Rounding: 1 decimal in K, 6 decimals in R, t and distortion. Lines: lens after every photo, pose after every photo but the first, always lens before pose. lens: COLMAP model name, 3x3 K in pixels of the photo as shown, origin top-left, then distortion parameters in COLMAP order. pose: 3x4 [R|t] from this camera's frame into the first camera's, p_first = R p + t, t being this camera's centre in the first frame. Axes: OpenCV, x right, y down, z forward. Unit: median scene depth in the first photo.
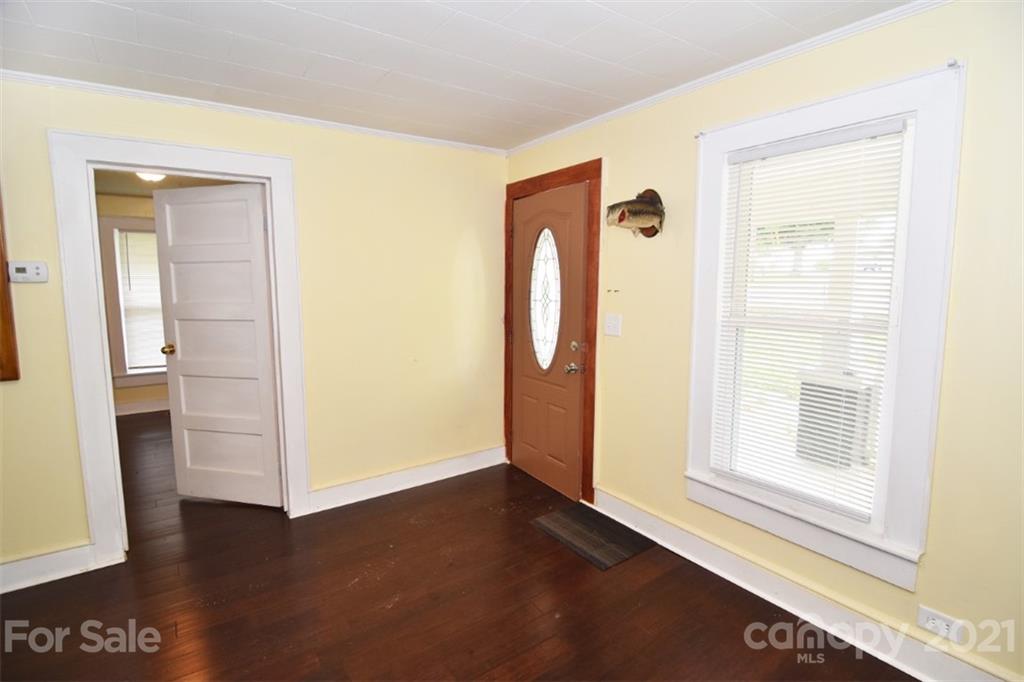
lens RADIAL K [[491.9, 0, 519.7], [0, 491.9, 344.5], [0, 0, 1]] dist [-0.012552, -0.007897]
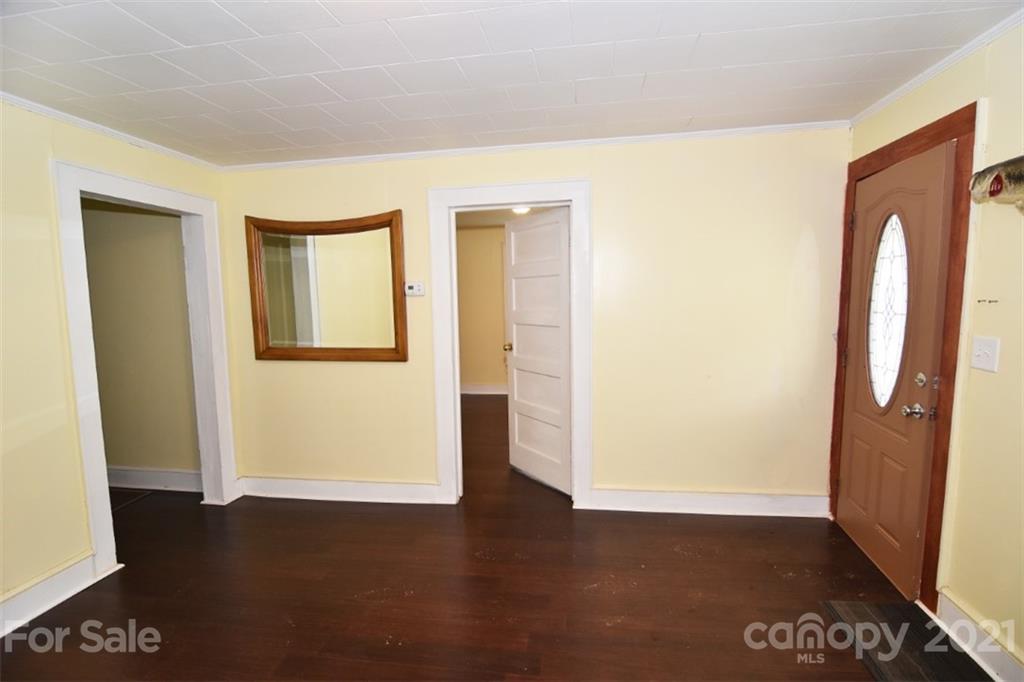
lens RADIAL K [[491.9, 0, 514.0], [0, 491.9, 343.7], [0, 0, 1]] dist [-0.012552, -0.007897]
pose [[0.714087, 0.058647, -0.697596, 0.173851], [-0.067422, 0.997614, 0.014853, -0.018719], [0.696803, 0.036427, 0.716337, 0.101960]]
